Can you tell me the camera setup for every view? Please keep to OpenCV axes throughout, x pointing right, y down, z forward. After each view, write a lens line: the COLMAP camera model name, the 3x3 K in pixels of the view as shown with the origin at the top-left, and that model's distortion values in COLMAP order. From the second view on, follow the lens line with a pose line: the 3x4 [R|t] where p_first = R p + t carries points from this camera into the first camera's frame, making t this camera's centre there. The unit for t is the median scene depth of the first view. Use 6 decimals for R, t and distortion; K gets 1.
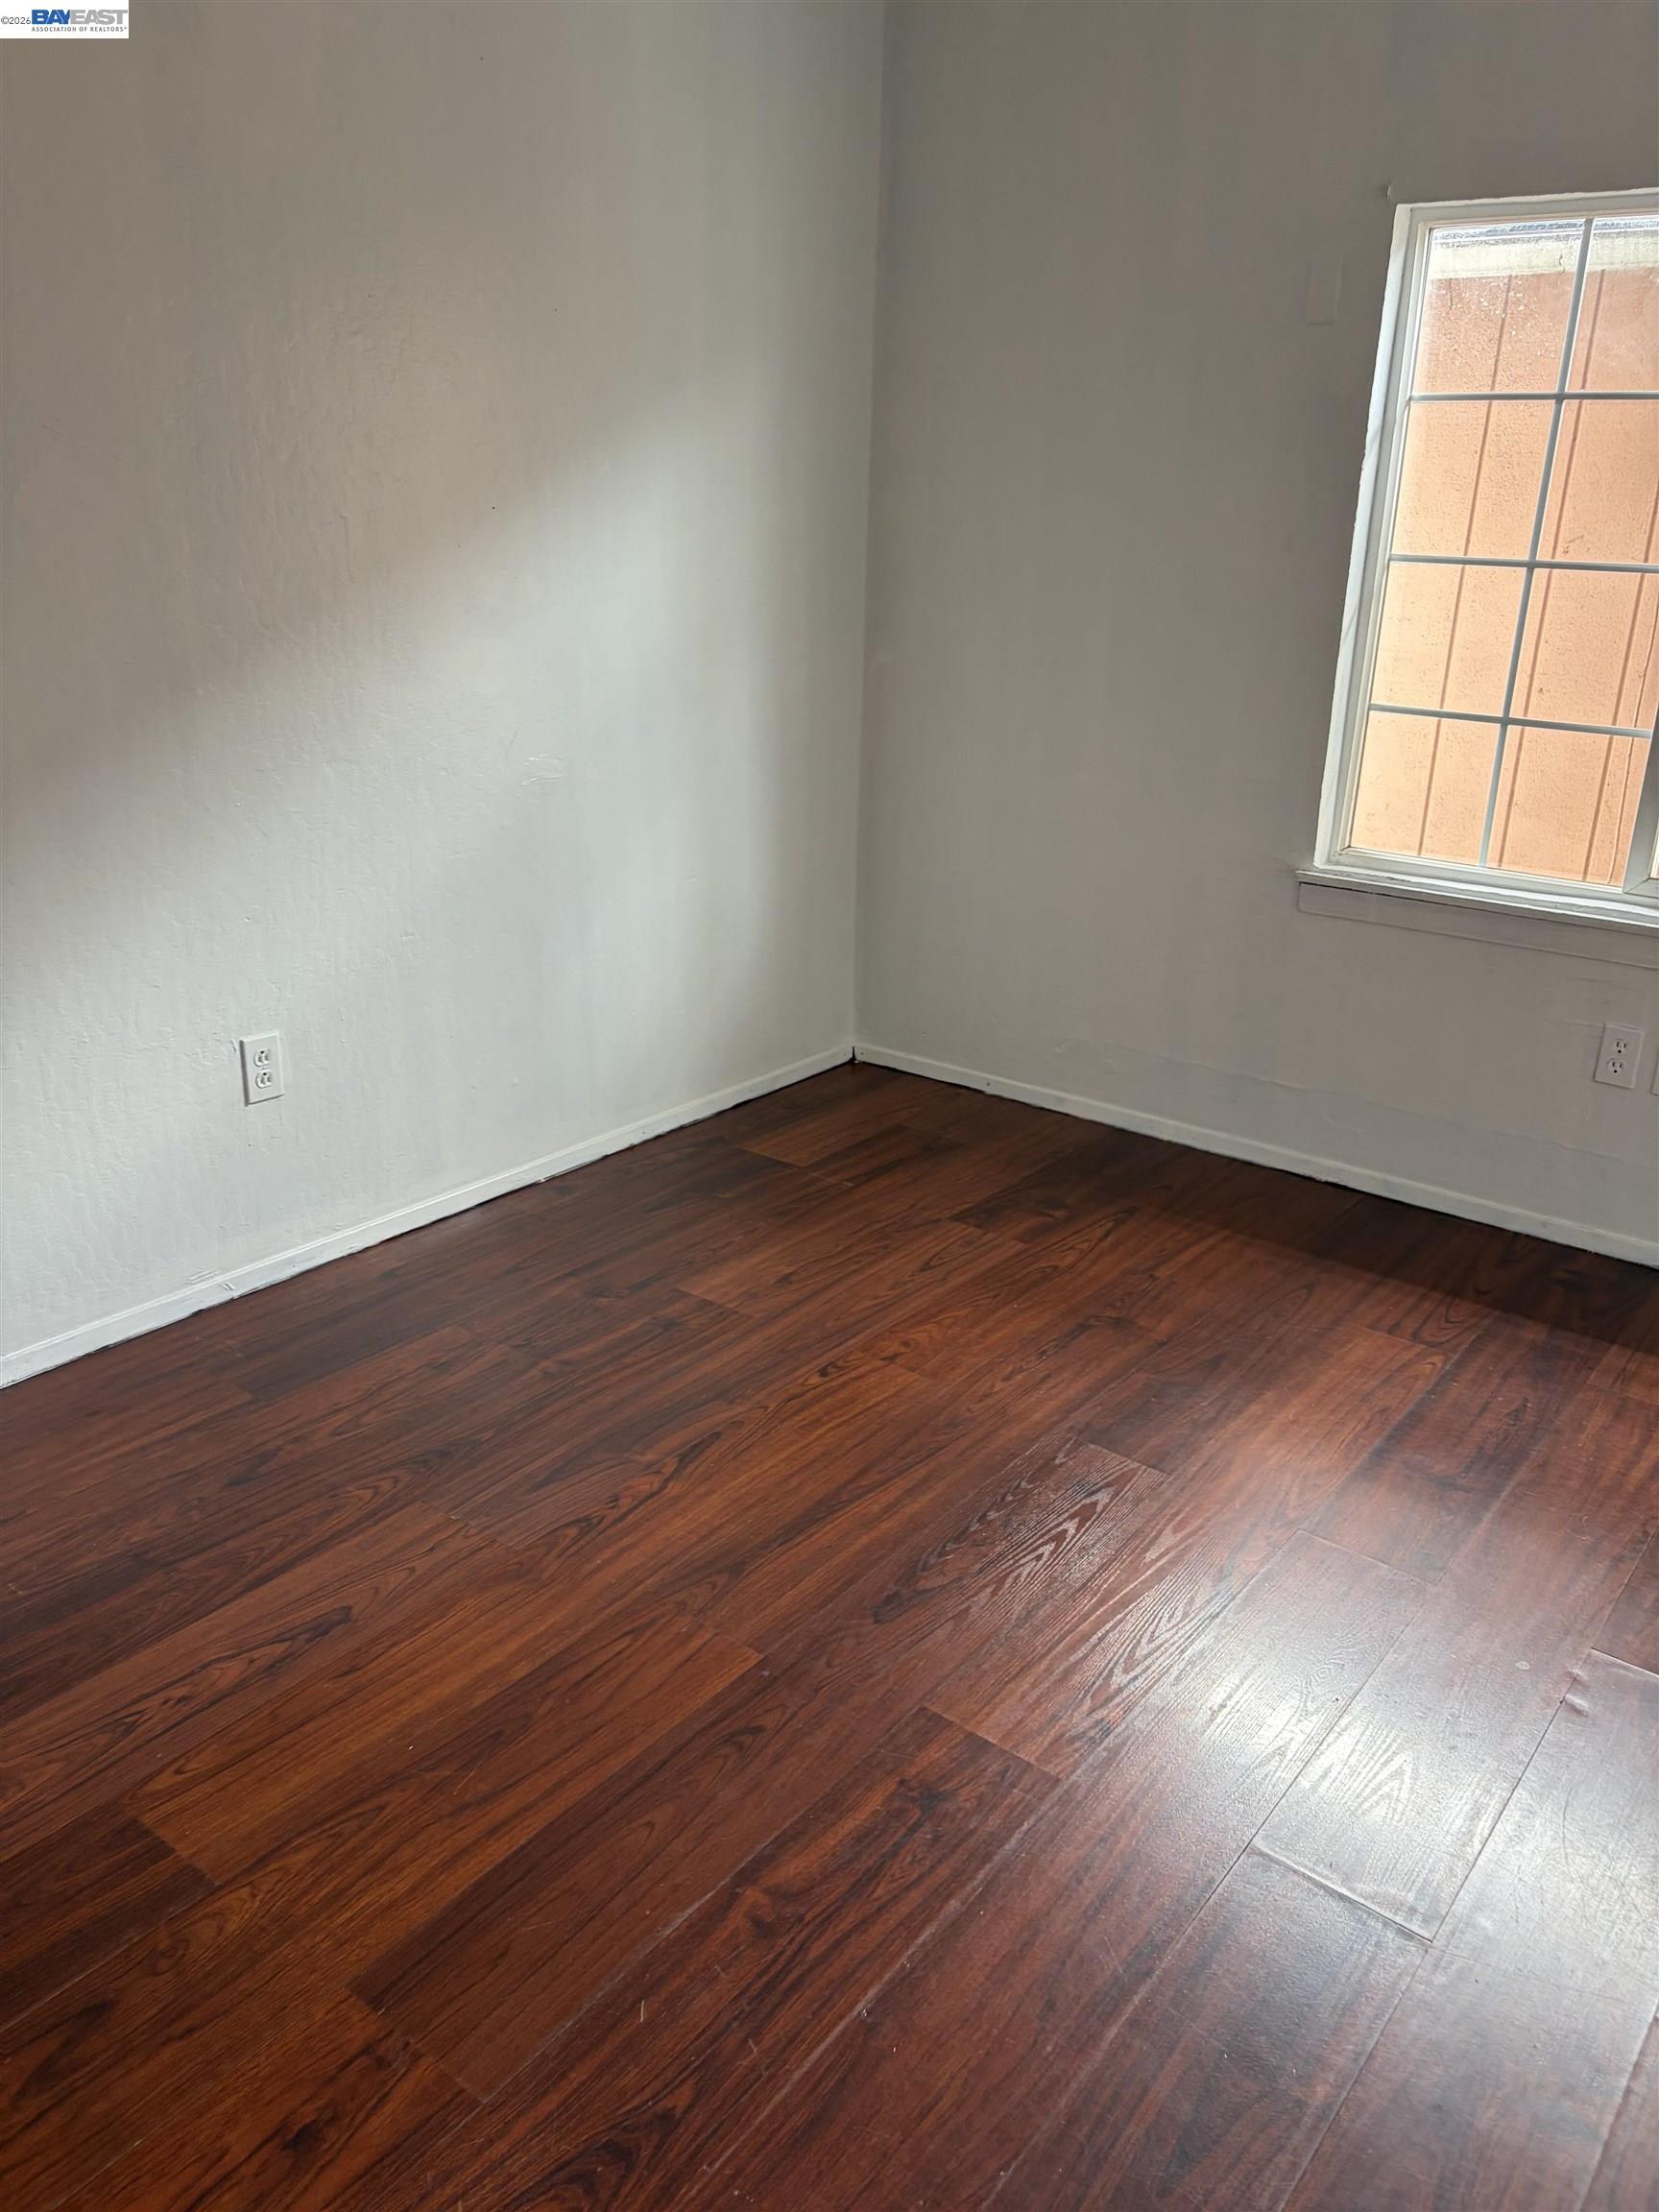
lens RADIAL K [[1672.5, 0, 835.7], [0, 1672.5, 1095.4], [0, 0, 1]] dist [0.056575, -0.056375]
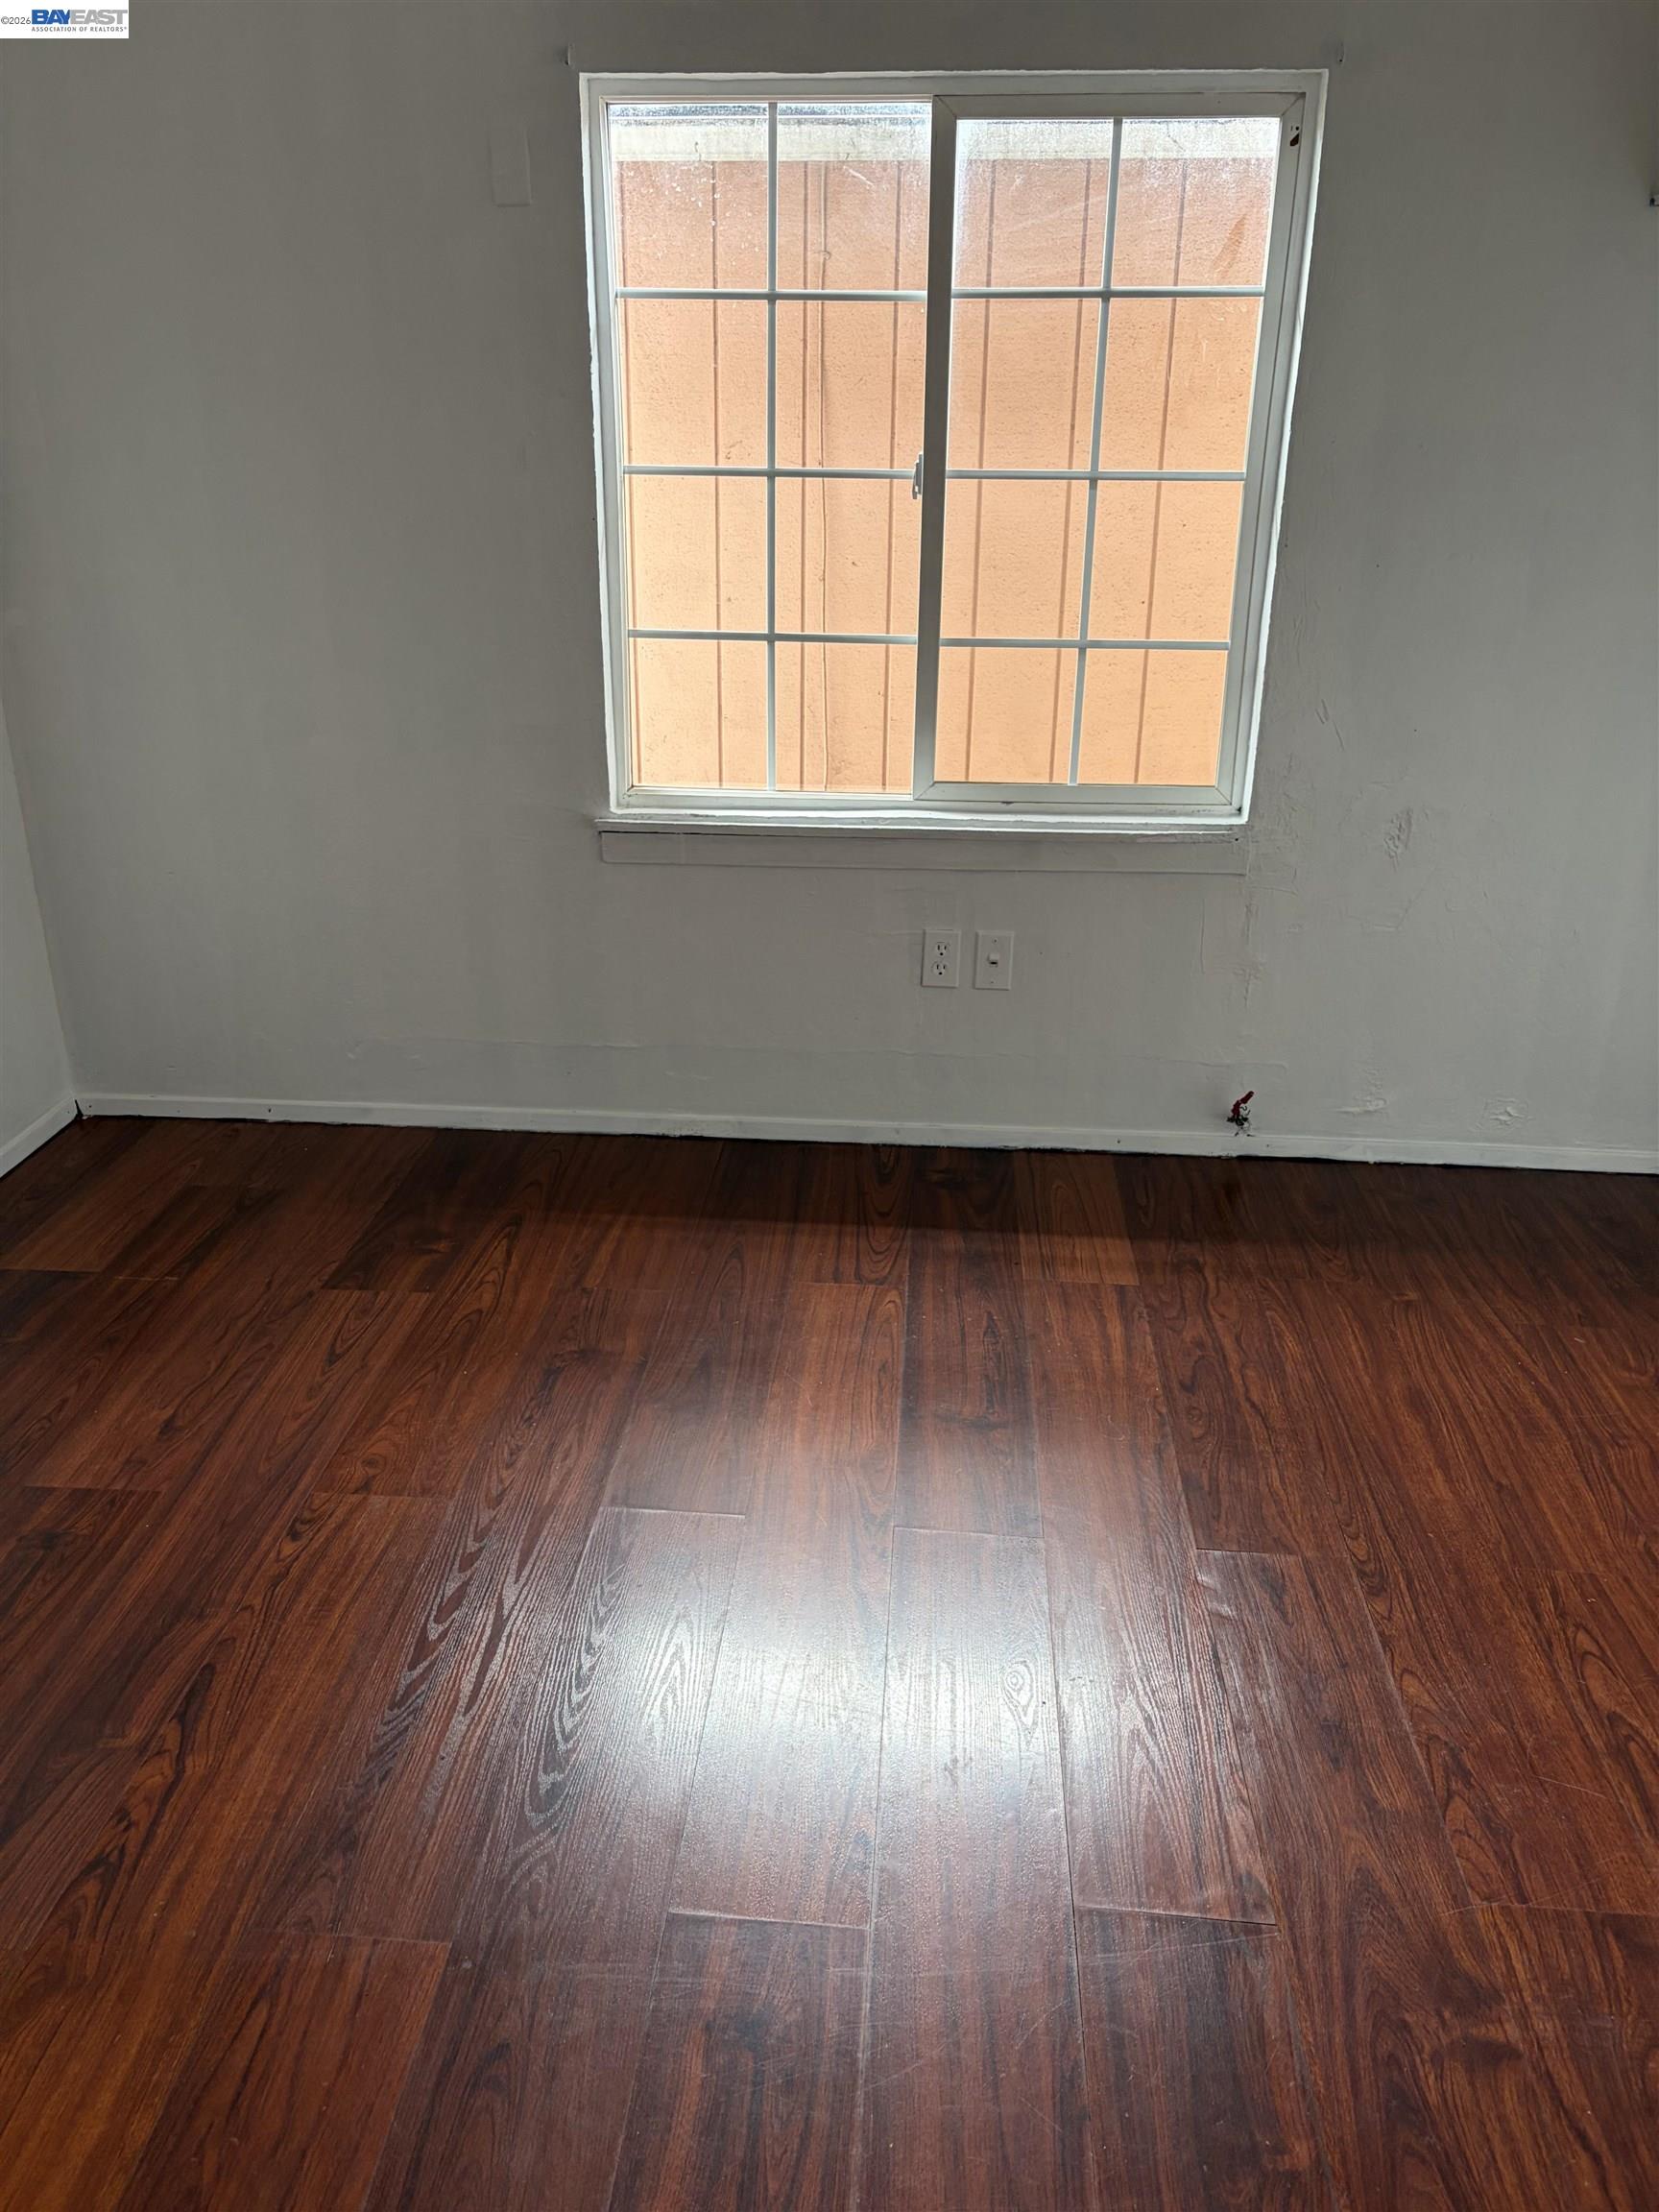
lens RADIAL K [[1672.5, 0, 803.4], [0, 1672.5, 1114.0], [0, 0, 1]] dist [0.056575, -0.056375]
pose [[0.840214, -0.228068, 0.491962, -0.140081], [0.198041, 0.973642, 0.113137, -0.066272], [-0.504798, 0.002369, 0.863234, 0.167127]]
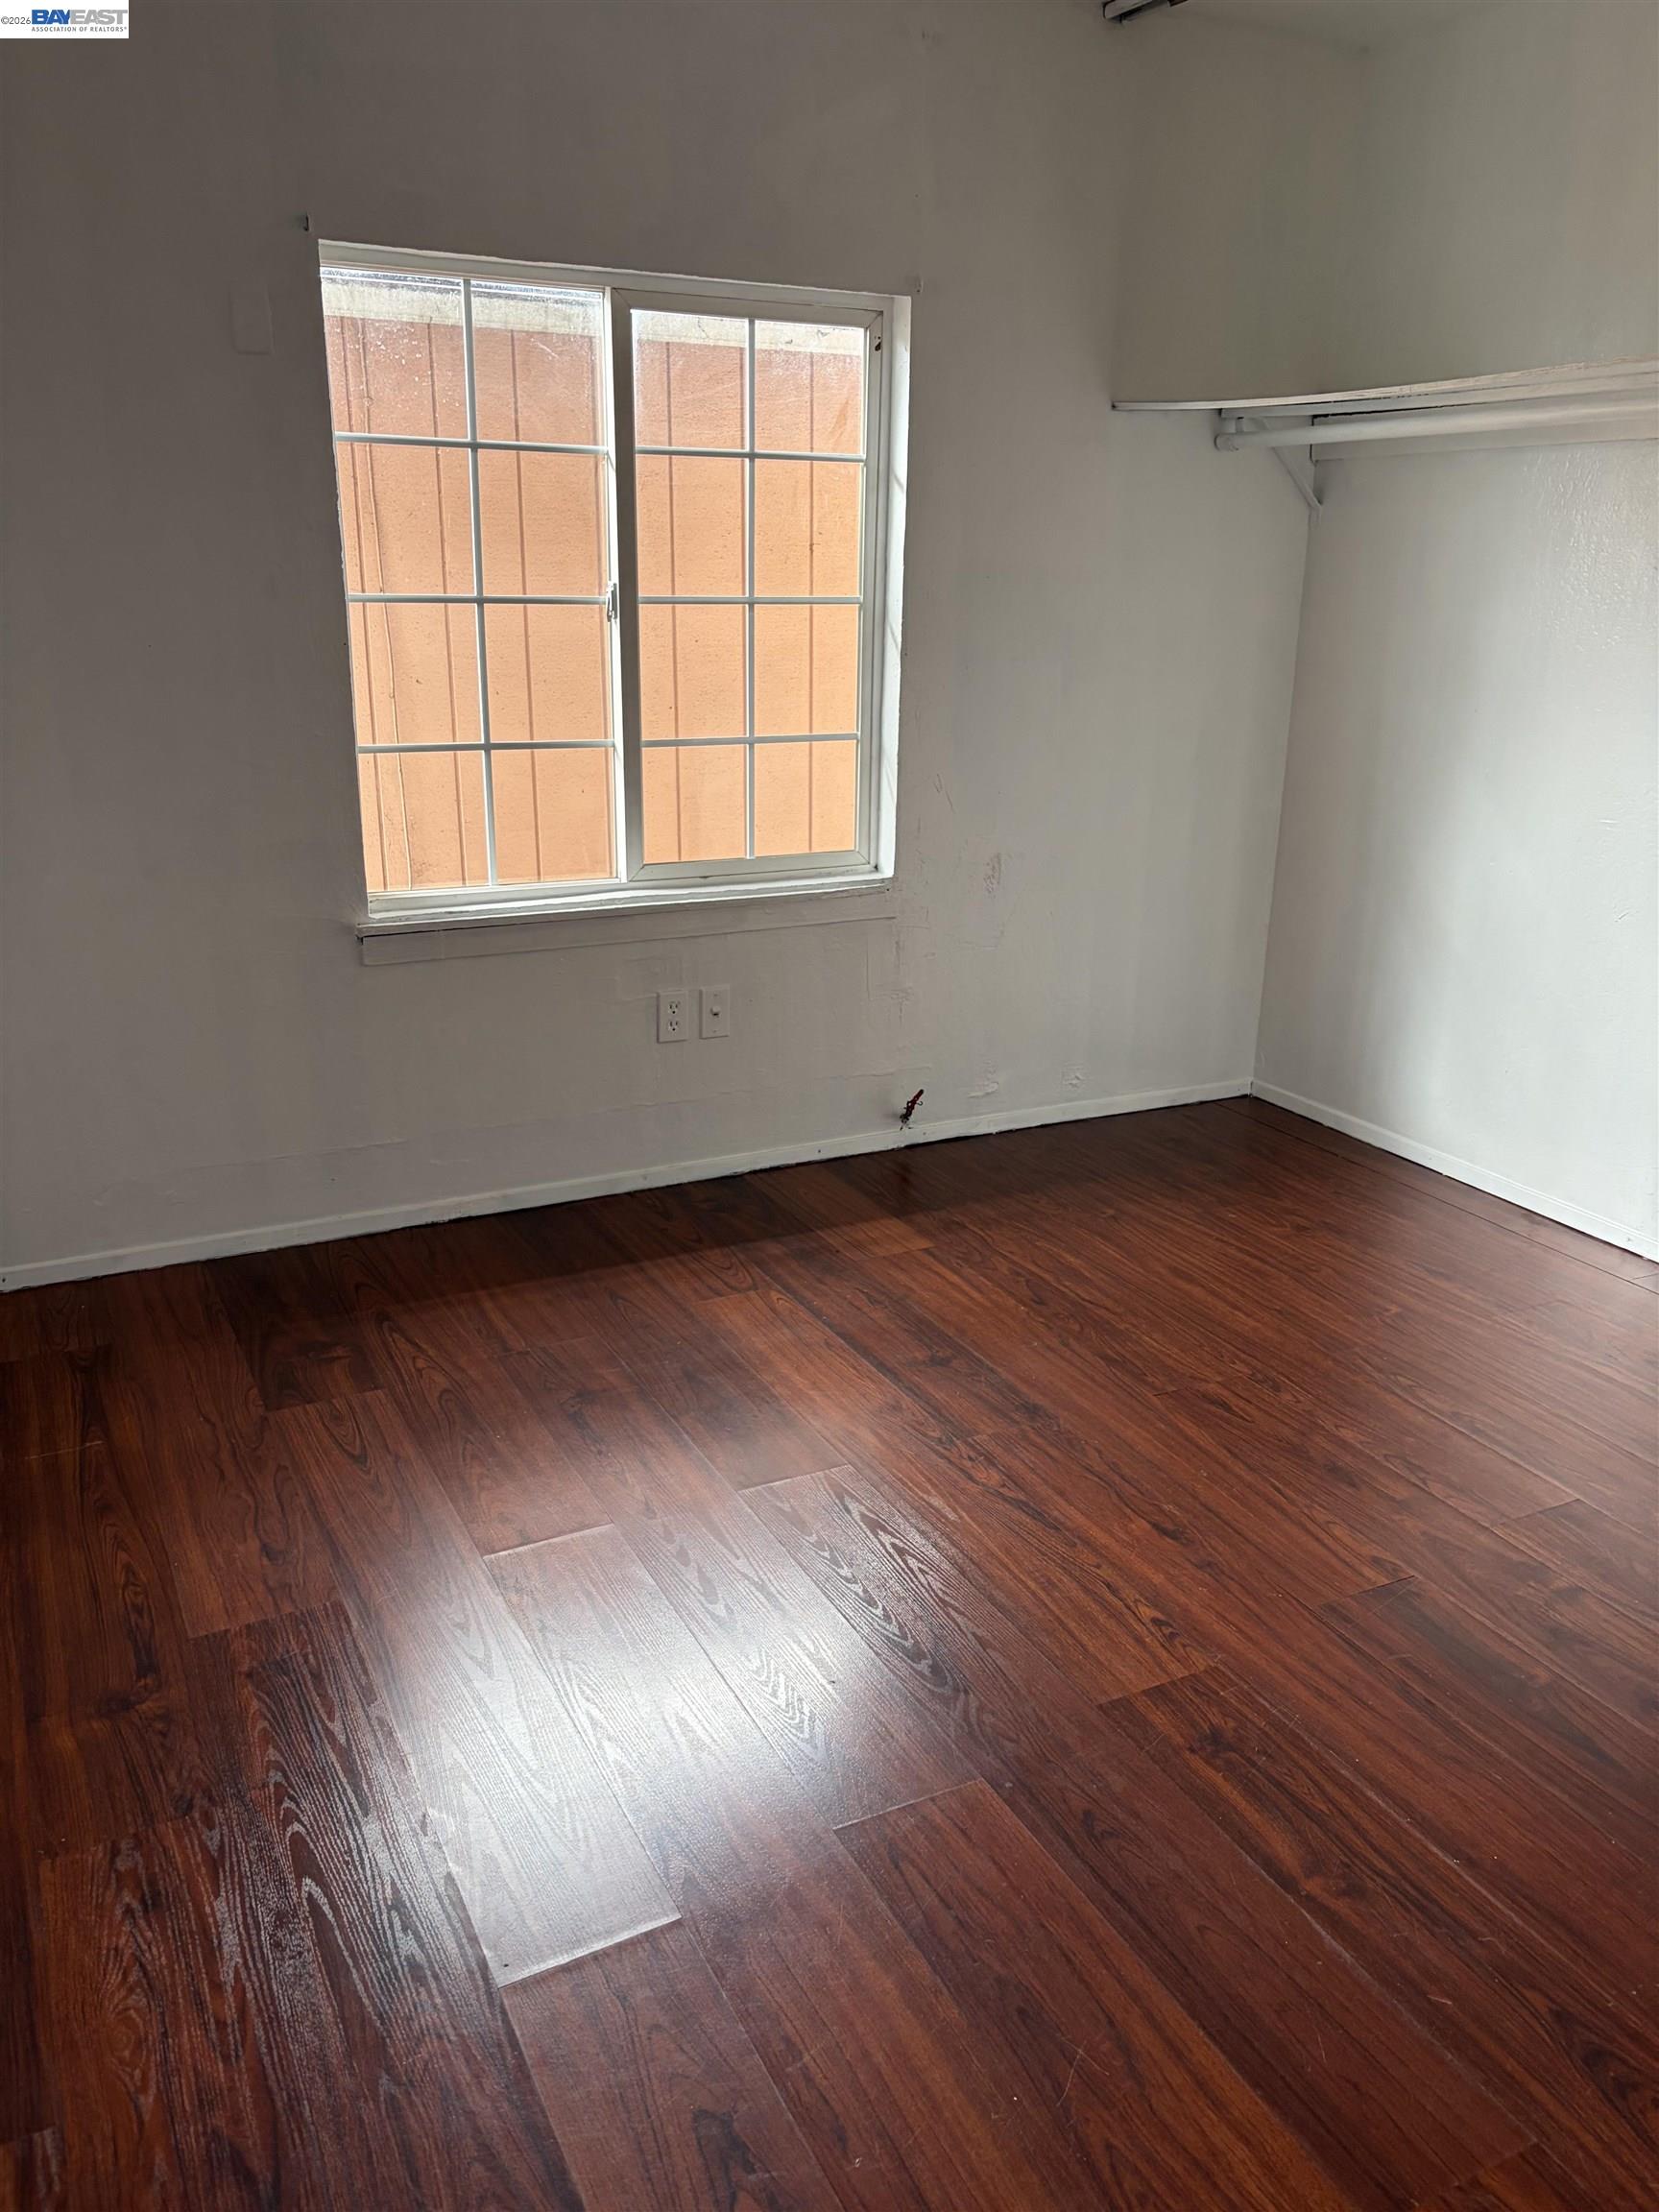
lens RADIAL K [[1672.5, 0, 788.1], [0, 1672.5, 1130.1], [0, 0, 1]] dist [0.056575, -0.056375]
pose [[0.433899, -0.310745, 0.845677, -0.540615], [0.298887, 0.935129, 0.190261, -0.154891], [-0.849940, 0.170208, 0.498629, 0.383904]]
